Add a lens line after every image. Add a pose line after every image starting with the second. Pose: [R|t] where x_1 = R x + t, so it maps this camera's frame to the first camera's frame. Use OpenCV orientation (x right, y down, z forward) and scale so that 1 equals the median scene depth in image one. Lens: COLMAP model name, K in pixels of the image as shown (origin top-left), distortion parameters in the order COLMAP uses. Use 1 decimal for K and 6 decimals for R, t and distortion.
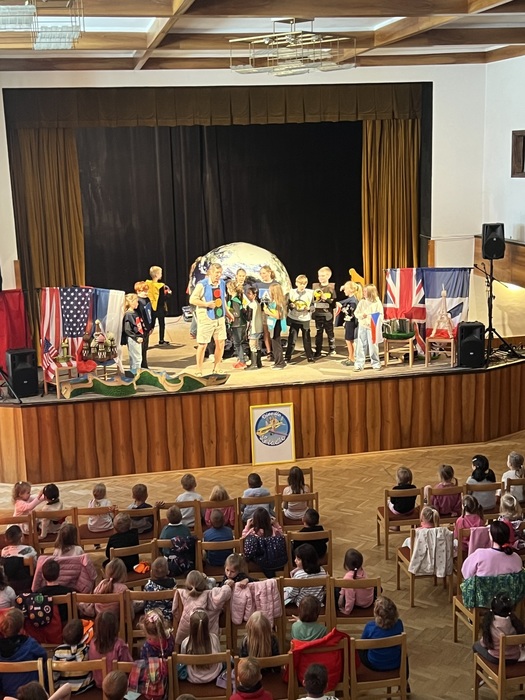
lens RADIAL K [[956.5, 0, 261.6], [0, 956.5, 347.5], [0, 0, 1]] dist [0.113295, 0.000000]
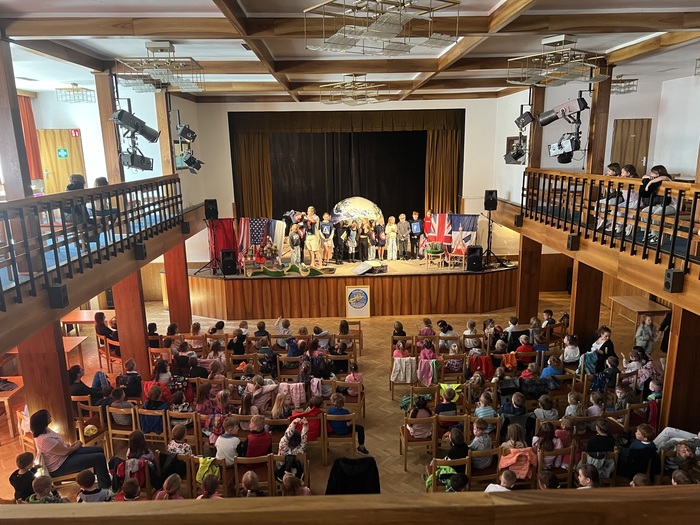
lens RADIAL K [[521.0, 0, 351.7], [0, 521.0, 268.8], [0, 0, 1]] dist [0.096122, -0.010692]
pose [[0.986426, 0.049824, -0.156463, 0.147870], [-0.045164, 0.998428, 0.033203, -0.005654], [0.157871, -0.025686, 0.987126, 0.011477]]
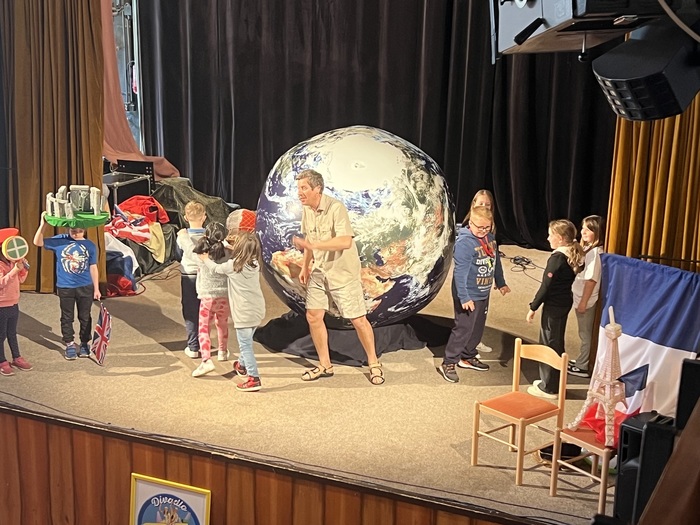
lens RADIAL K [[1182.3, 0, 343.0], [0, 1182.3, 266.9], [0, 0, 1]] dist [0.182156, 0.000000]
pose [[0.803892, 0.199908, -0.560174, 0.372344], [-0.166945, 0.979802, 0.110081, -0.117658], [0.570866, 0.005026, 0.821028, 0.542448]]
